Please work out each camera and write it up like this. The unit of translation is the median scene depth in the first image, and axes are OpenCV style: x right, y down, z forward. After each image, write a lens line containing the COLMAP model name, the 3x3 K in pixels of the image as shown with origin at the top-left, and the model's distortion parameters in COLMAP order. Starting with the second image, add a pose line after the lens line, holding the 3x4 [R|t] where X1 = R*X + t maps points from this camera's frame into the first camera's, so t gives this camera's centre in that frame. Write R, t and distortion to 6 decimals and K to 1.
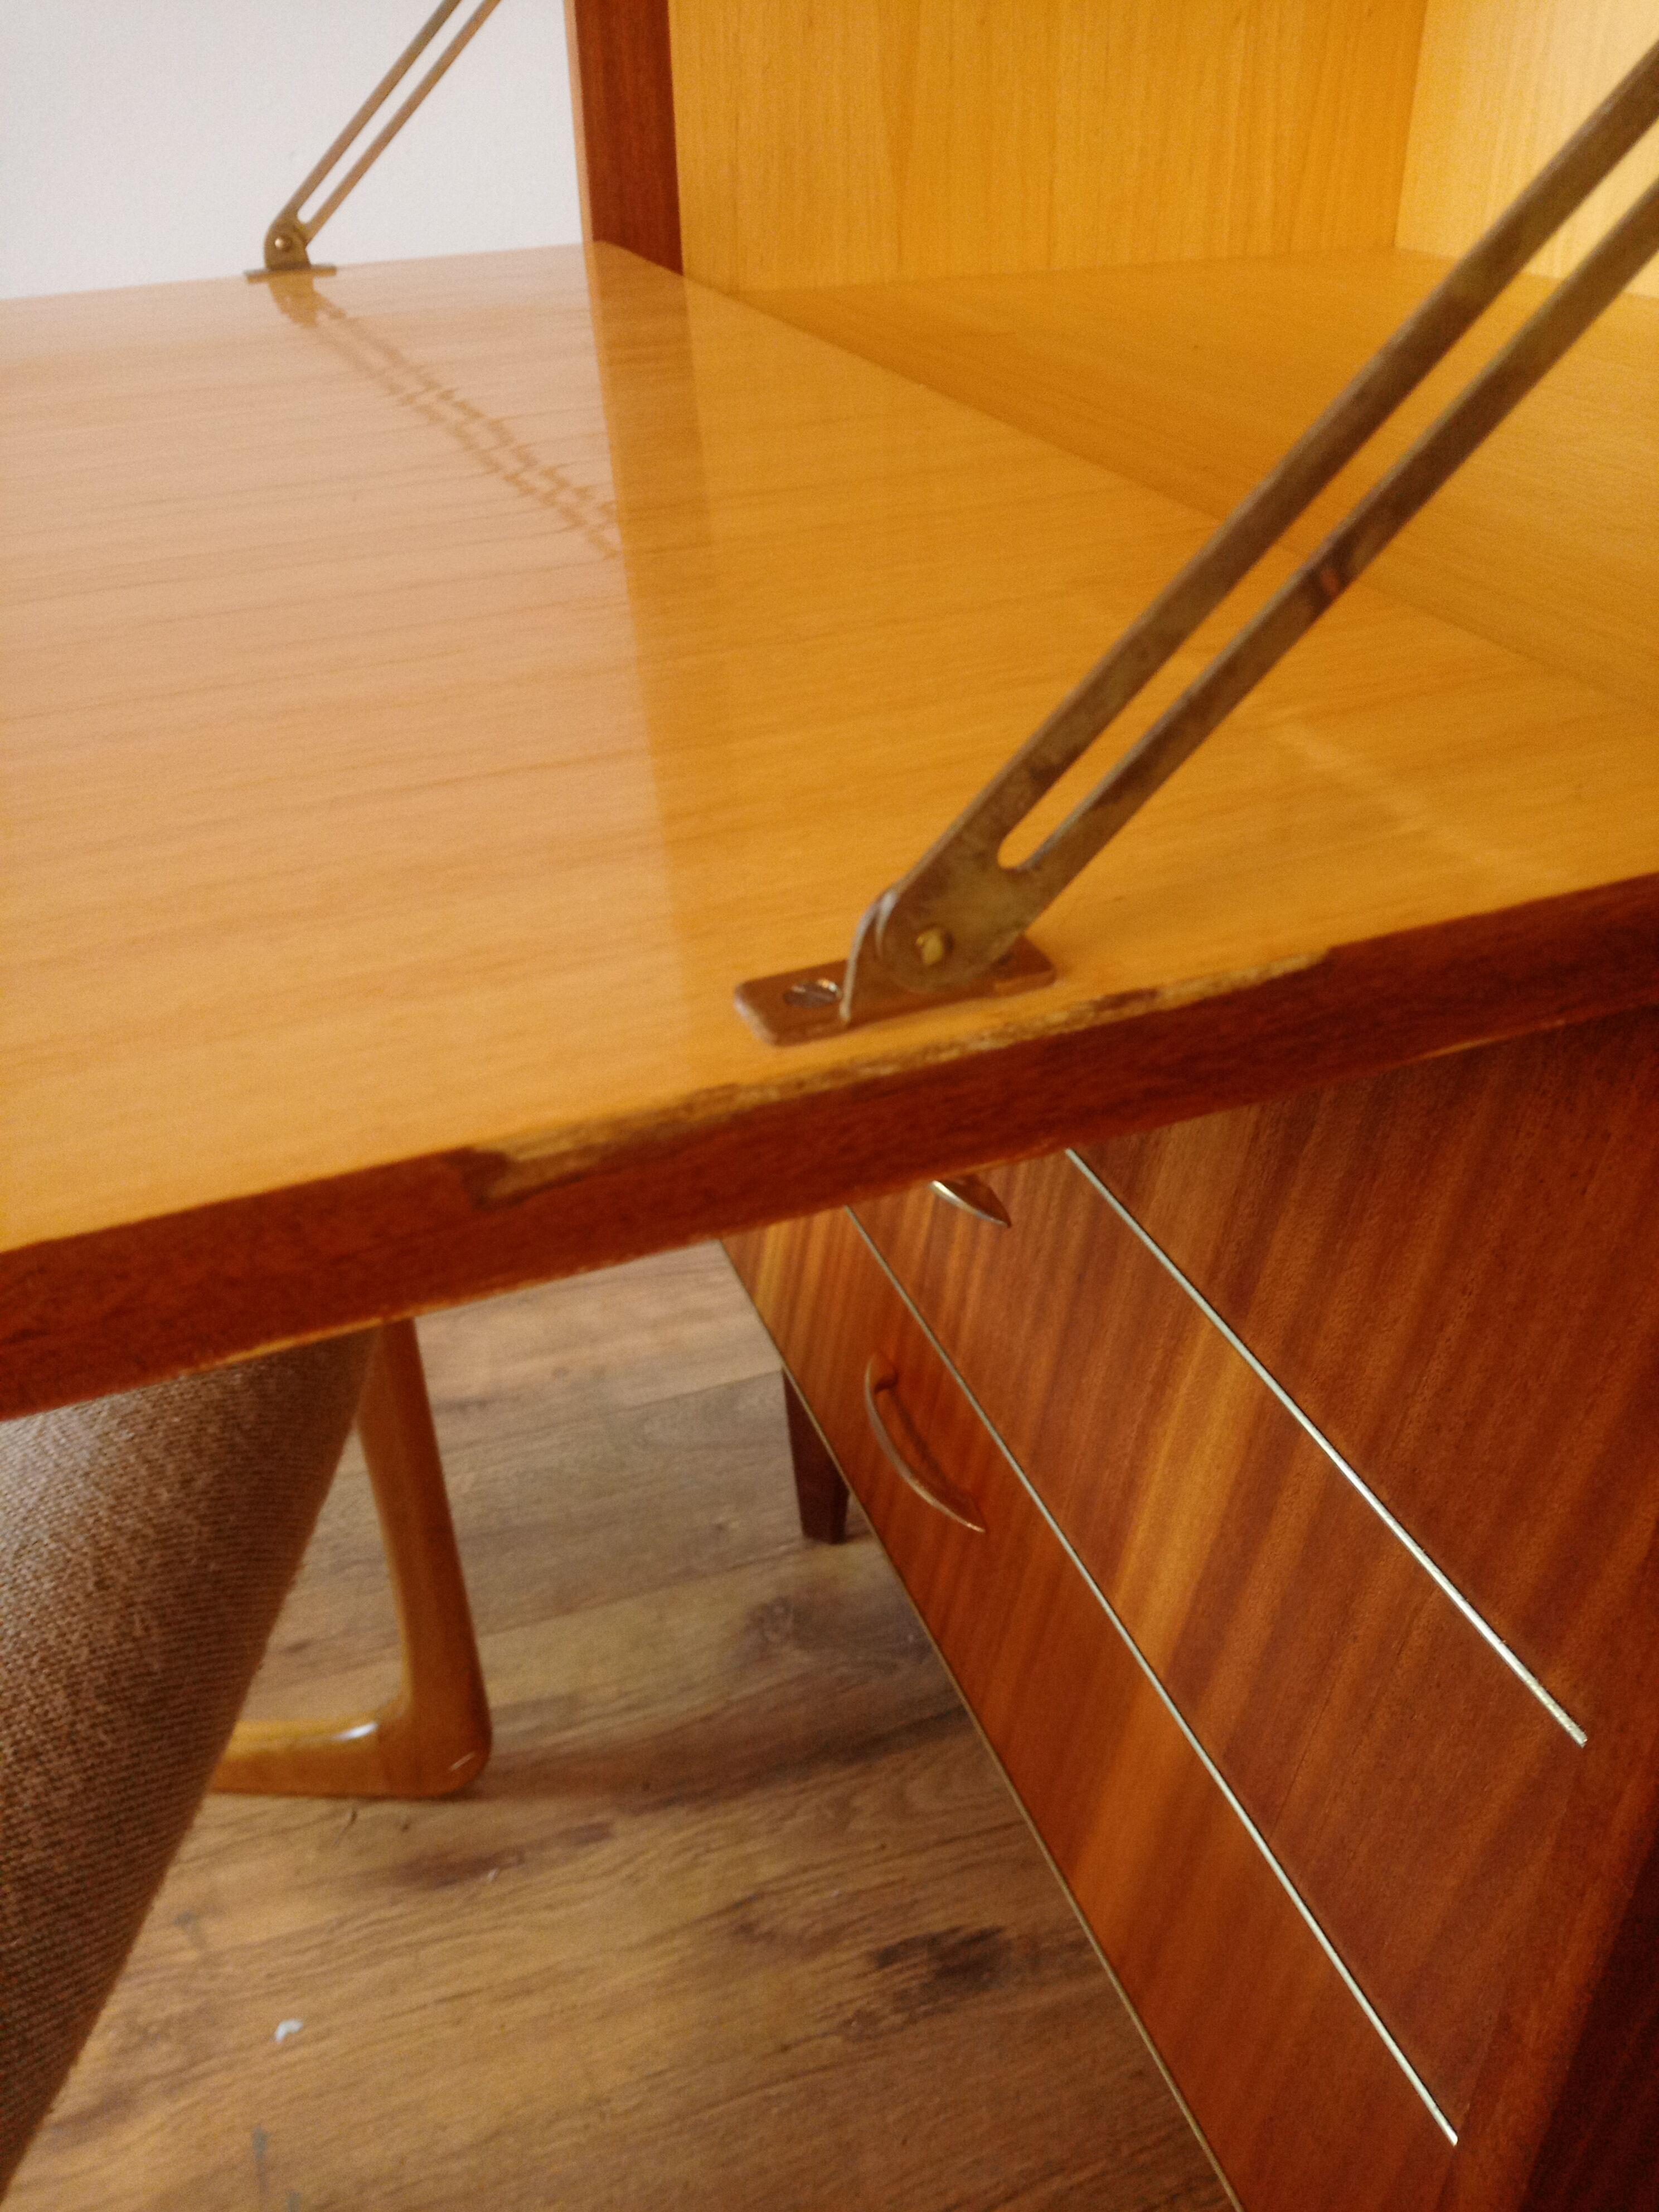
lens RADIAL K [[1835.3, 0, 825.2], [0, 1835.3, 1109.4], [0, 0, 1]] dist [-0.007038, -0.008550]
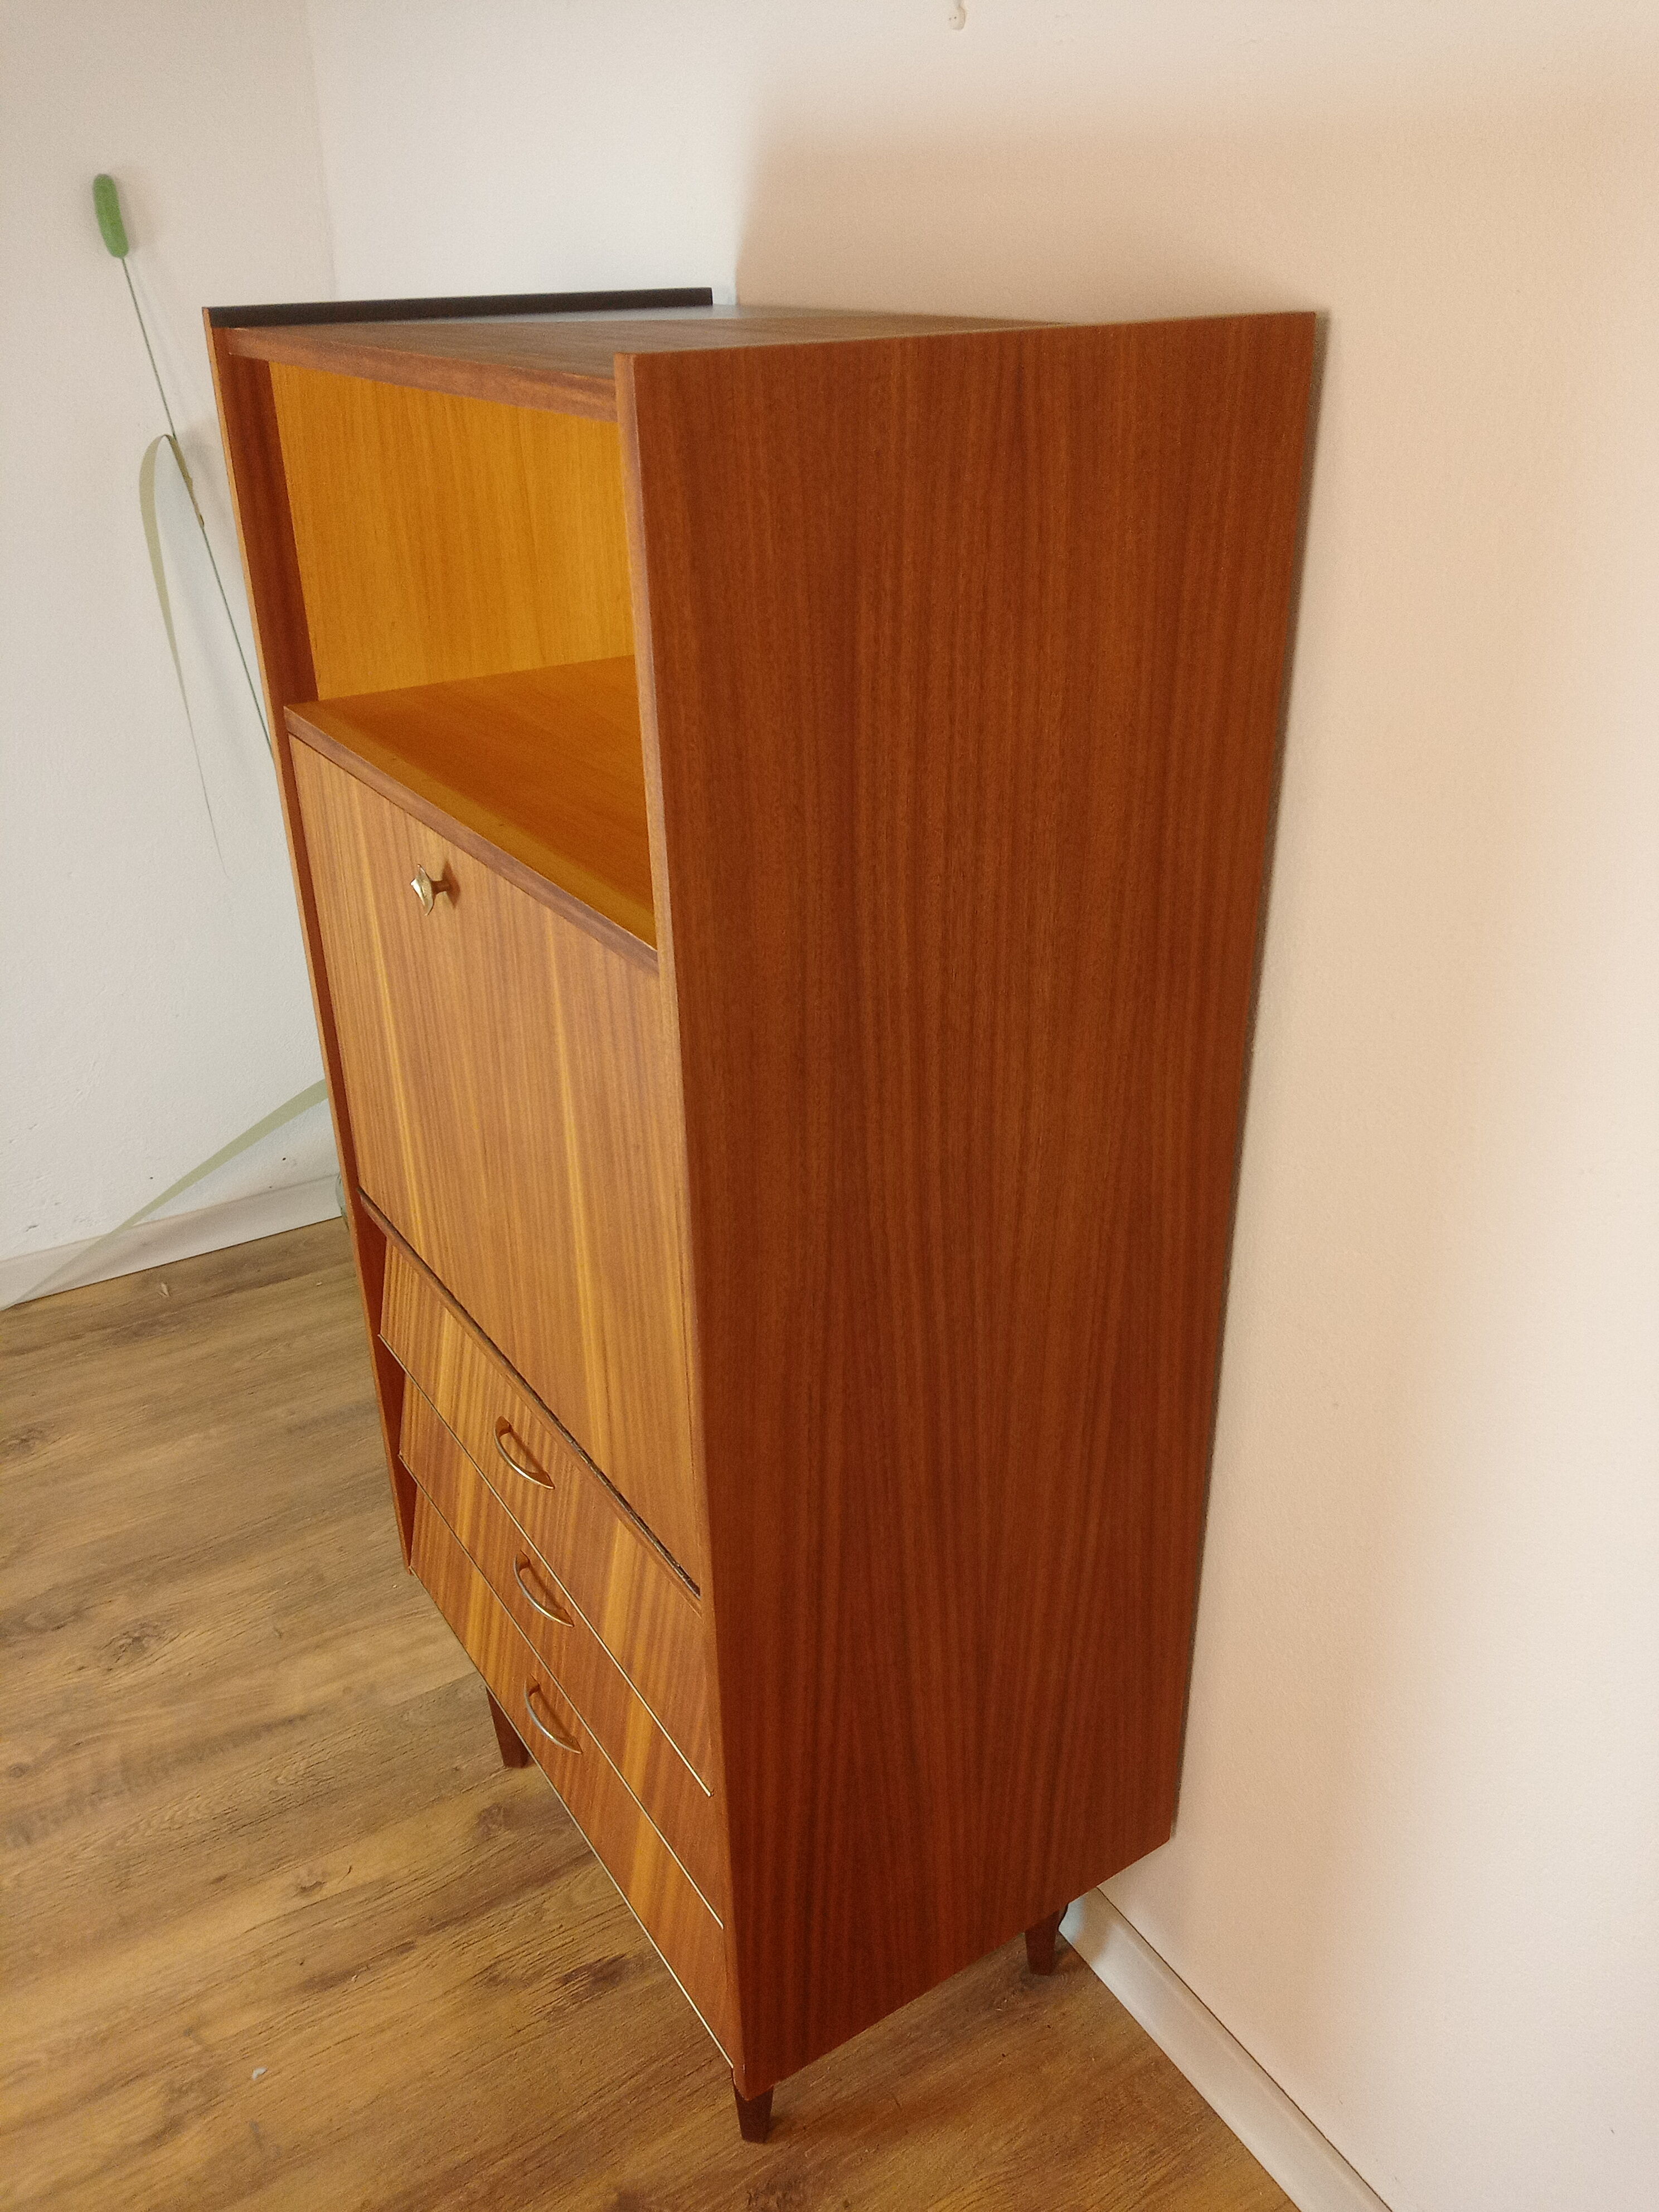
lens RADIAL K [[1835.3, 0, 832.3], [0, 1835.3, 1101.2], [0, 0, 1]] dist [-0.007038, -0.008550]
pose [[0.977093, -0.100154, 0.187770, 0.037066], [0.118895, 0.988697, -0.091336, -0.252142], [-0.176500, 0.111569, 0.977957, -1.063891]]
